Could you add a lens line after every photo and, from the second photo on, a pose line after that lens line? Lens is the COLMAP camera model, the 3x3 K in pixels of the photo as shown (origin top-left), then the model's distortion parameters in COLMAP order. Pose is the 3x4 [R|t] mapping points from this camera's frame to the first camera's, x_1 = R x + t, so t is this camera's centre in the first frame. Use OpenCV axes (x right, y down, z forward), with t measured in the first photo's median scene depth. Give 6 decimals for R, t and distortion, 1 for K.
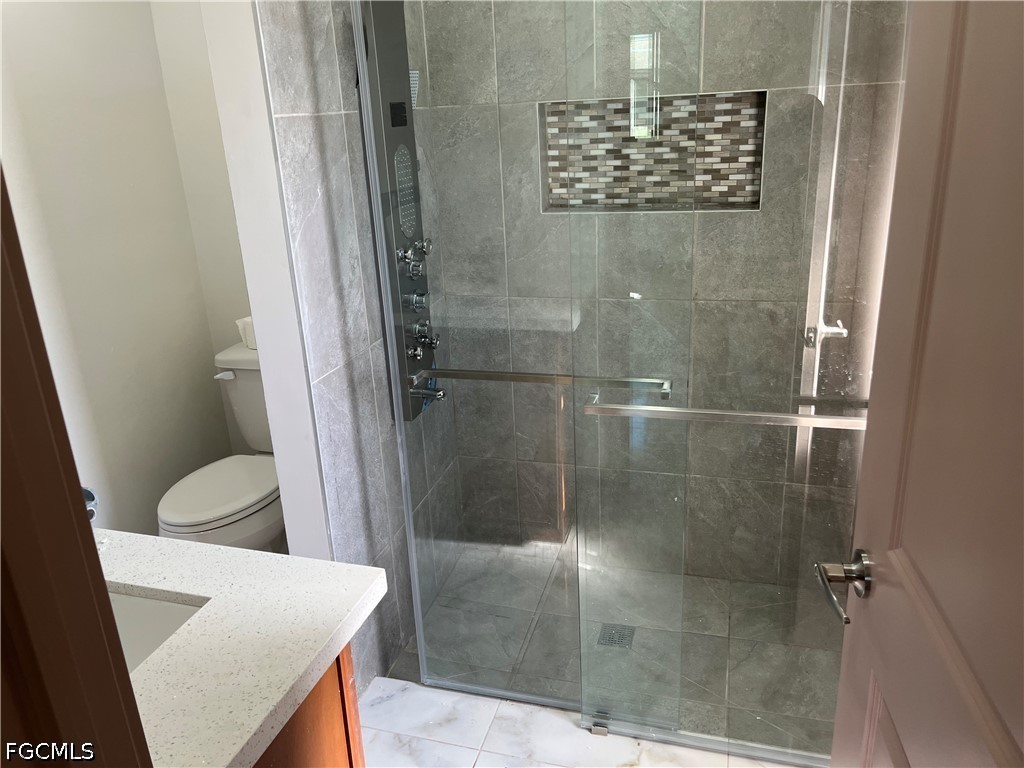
lens RADIAL K [[777.2, 0, 506.6], [0, 777.2, 376.1], [0, 0, 1]] dist [-0.000390, -0.003622]
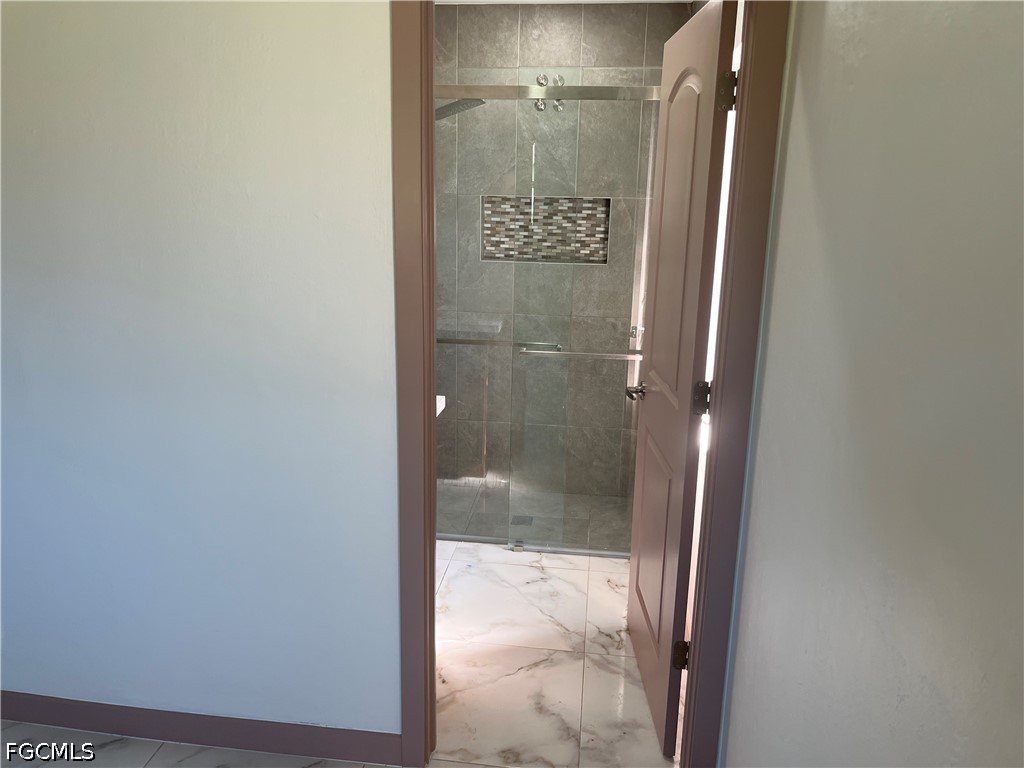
lens RADIAL K [[777.2, 0, 512.2], [0, 777.2, 391.2], [0, 0, 1]] dist [-0.000390, -0.003622]
pose [[0.983393, 0.025734, 0.179653, -0.179835], [-0.010498, 0.996304, -0.085248, 0.208914], [-0.181183, 0.081946, 0.980029, -0.613249]]
